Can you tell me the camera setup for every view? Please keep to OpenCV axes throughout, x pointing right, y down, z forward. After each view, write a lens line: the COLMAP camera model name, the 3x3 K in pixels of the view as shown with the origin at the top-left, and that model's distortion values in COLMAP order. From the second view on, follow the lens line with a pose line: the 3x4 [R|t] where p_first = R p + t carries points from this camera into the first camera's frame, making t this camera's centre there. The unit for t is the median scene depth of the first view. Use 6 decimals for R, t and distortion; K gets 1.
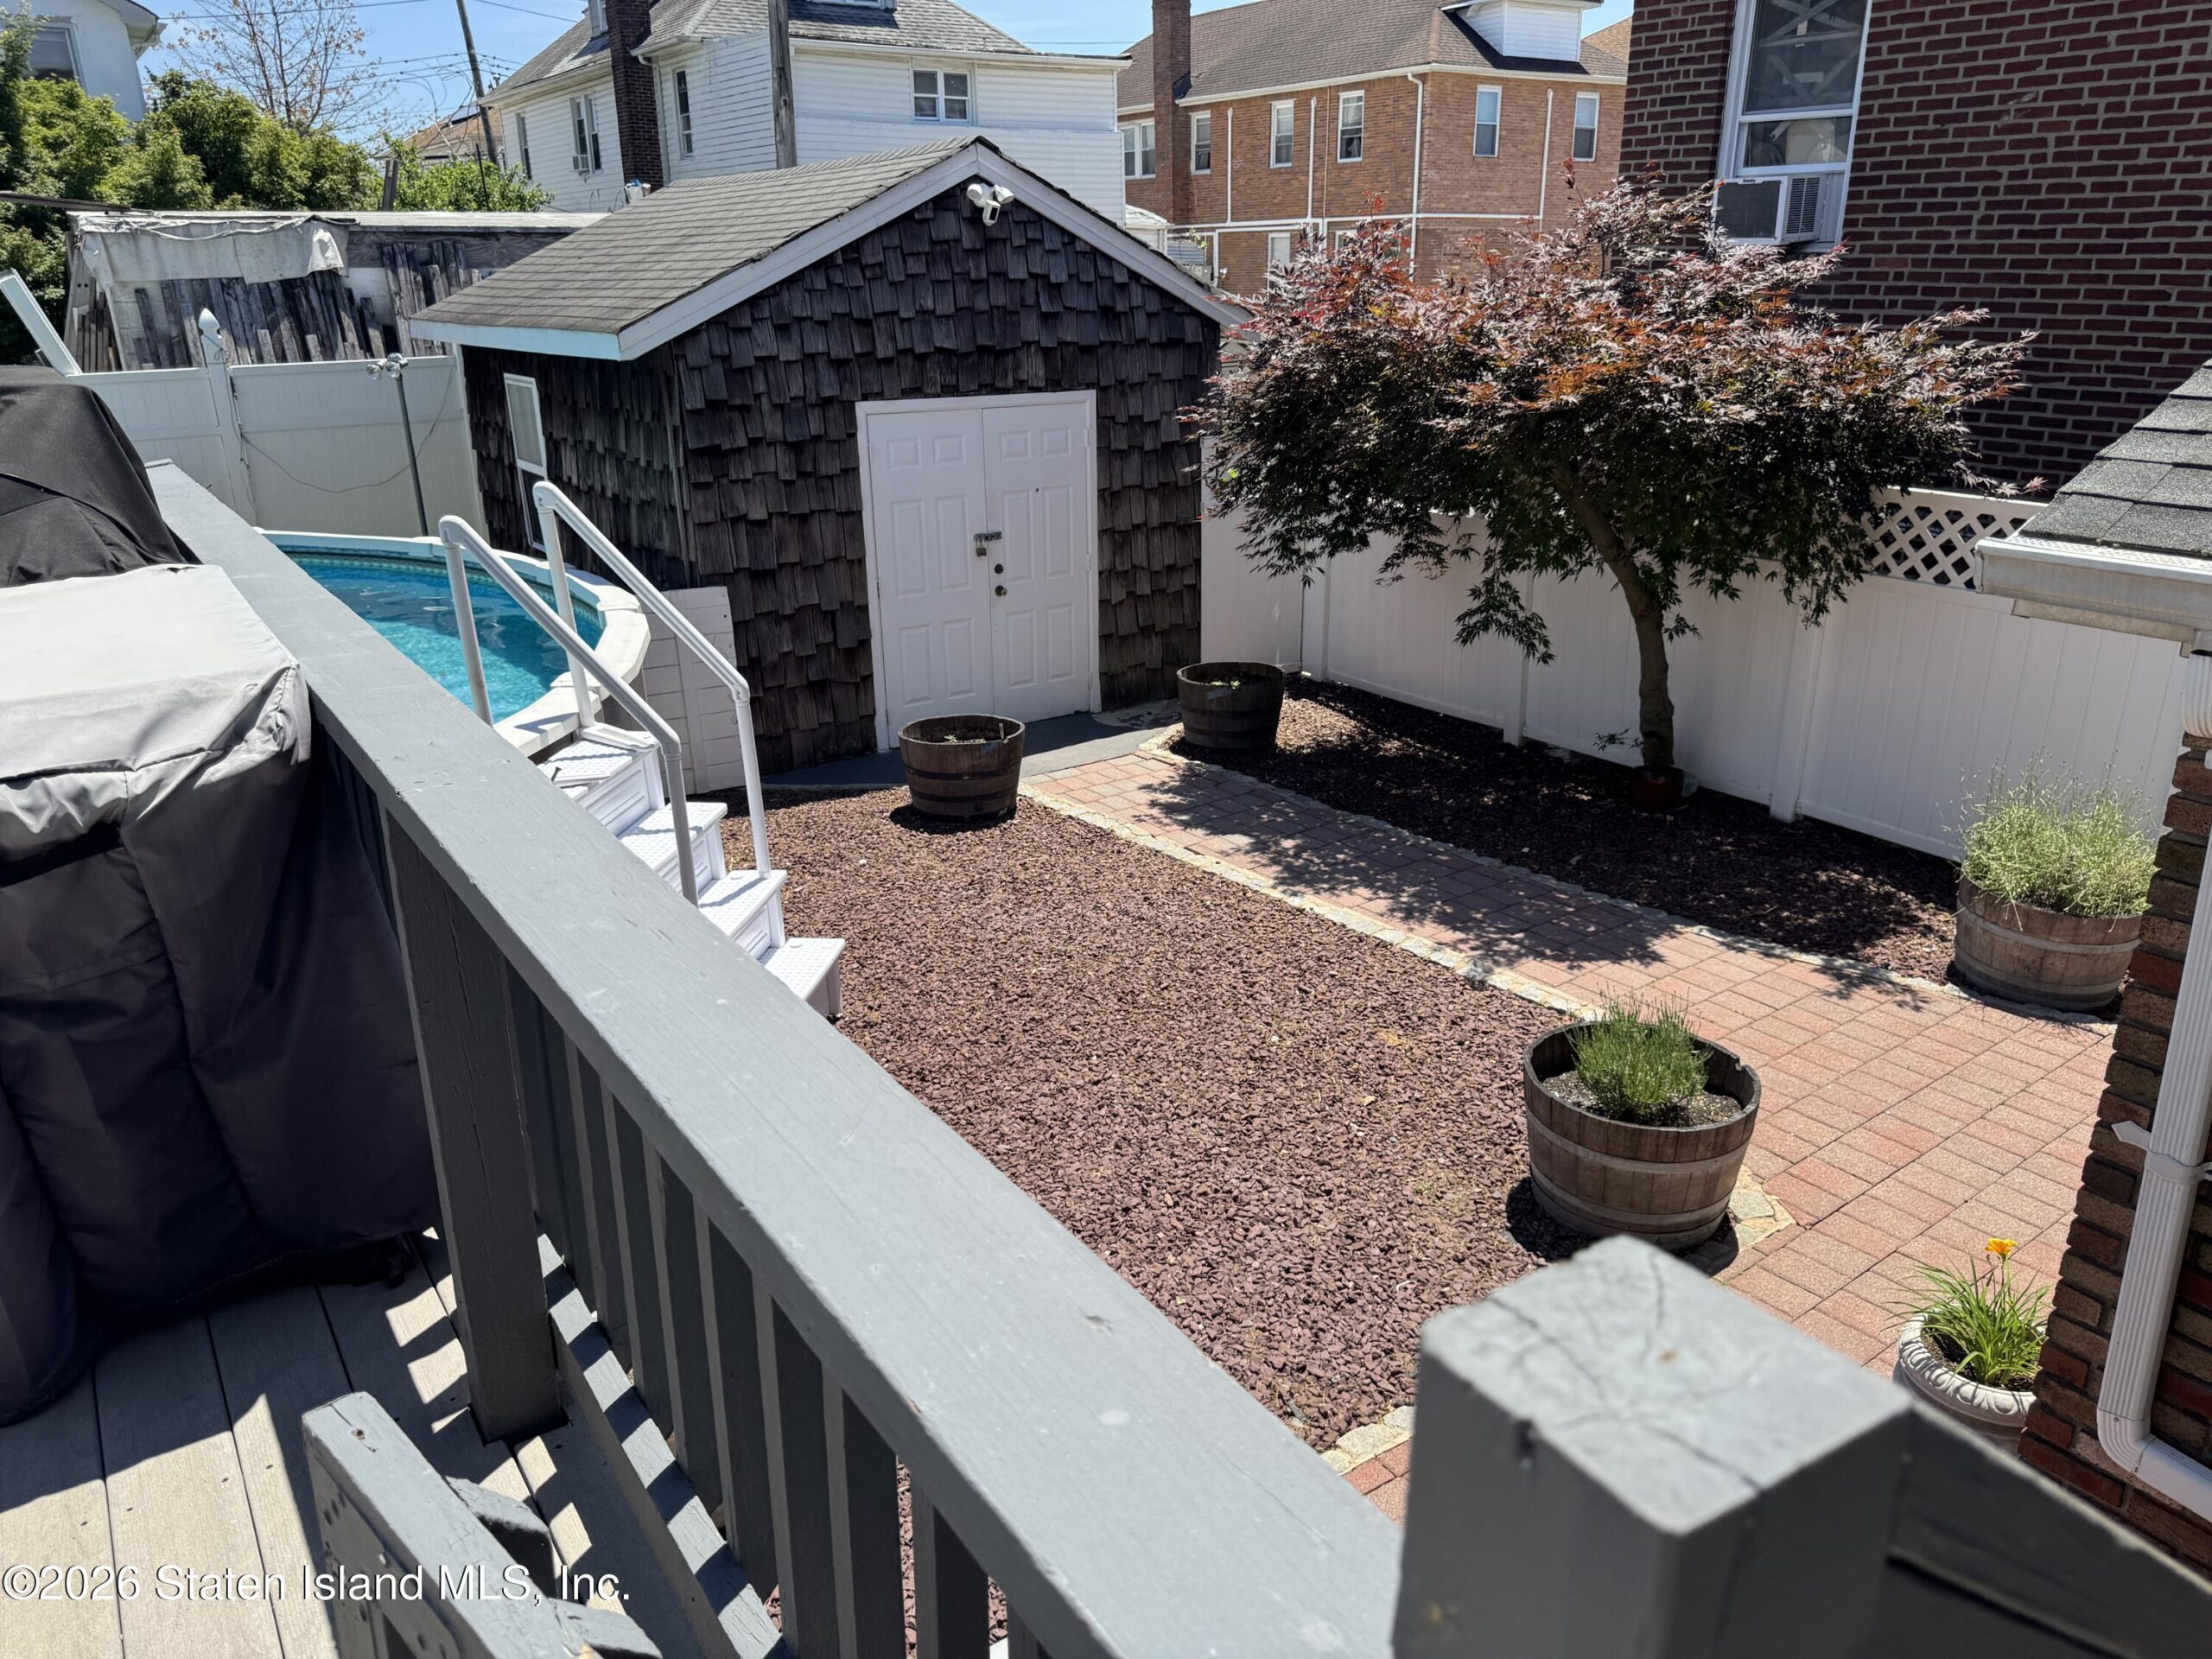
lens RADIAL K [[1569.6, 0, 1124.4], [0, 1569.6, 867.0], [0, 0, 1]] dist [0.059116, -0.072099]
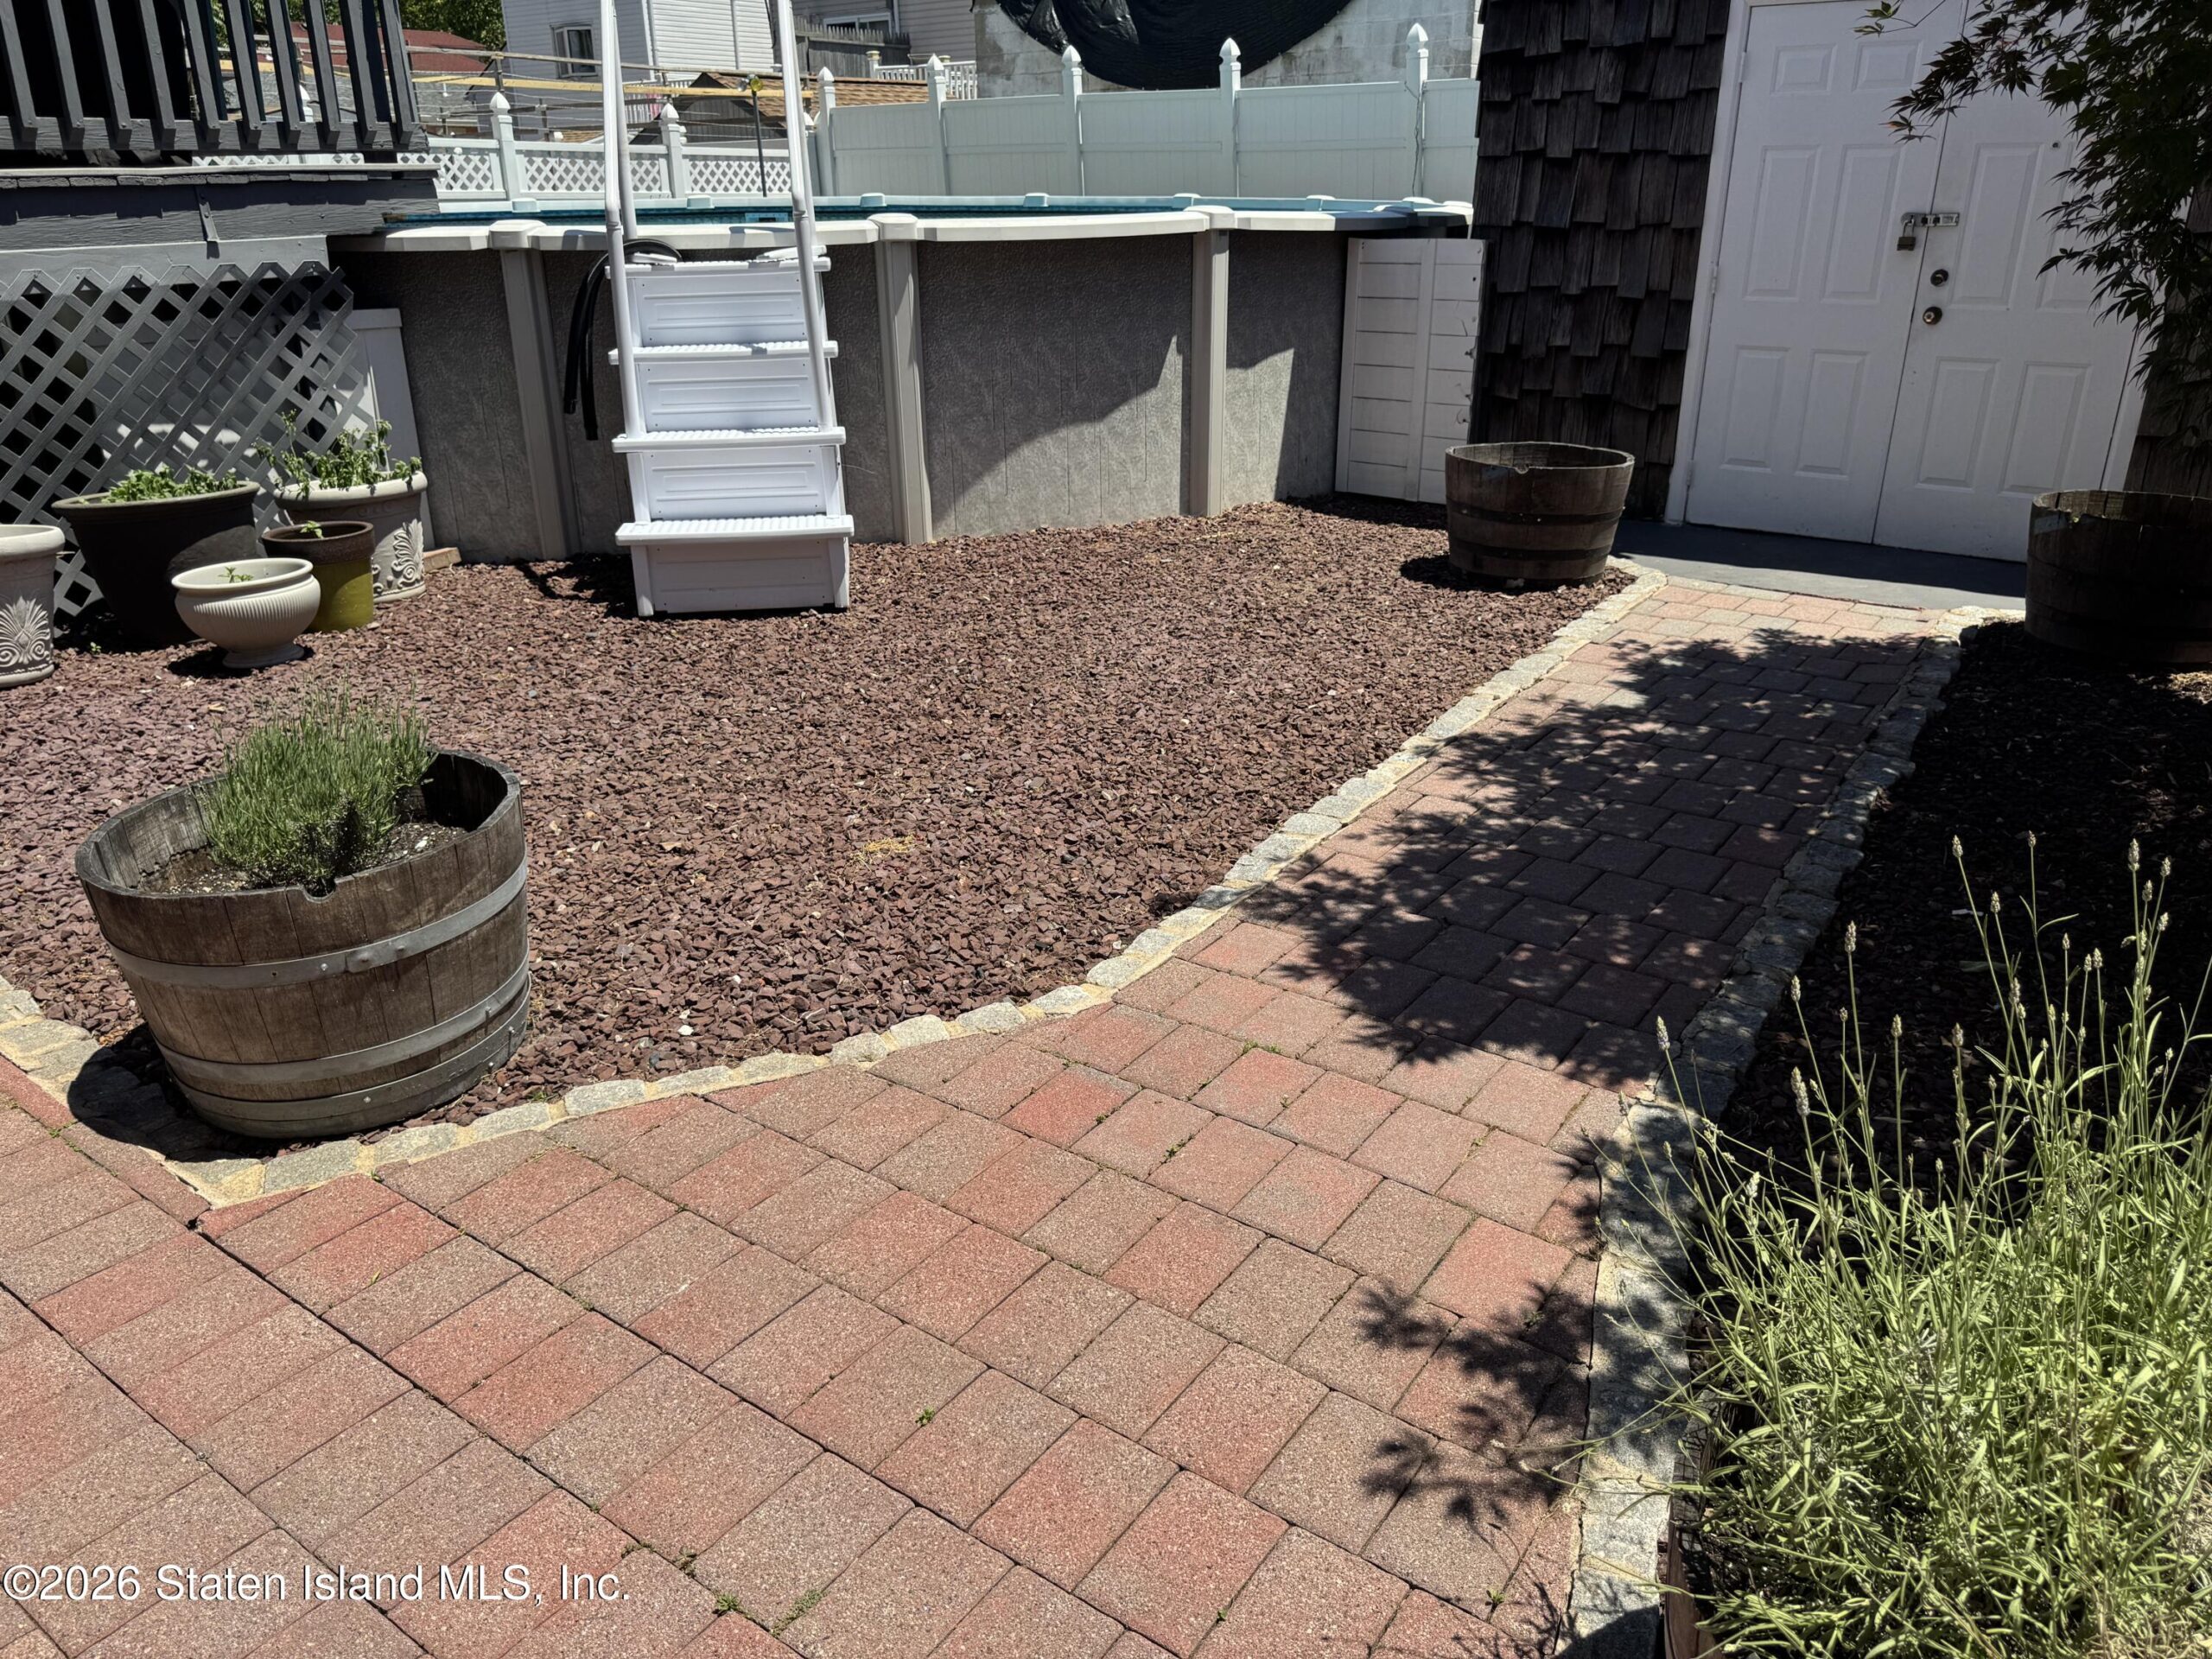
lens RADIAL K [[1569.6, 0, 1117.8], [0, 1569.6, 830.9], [0, 0, 1]] dist [0.059116, -0.072099]
pose [[0.301604, 0.371249, -0.878185, 0.507831], [-0.333442, 0.903984, 0.267637, -0.061895], [0.893225, 0.212104, 0.396435, 0.590189]]
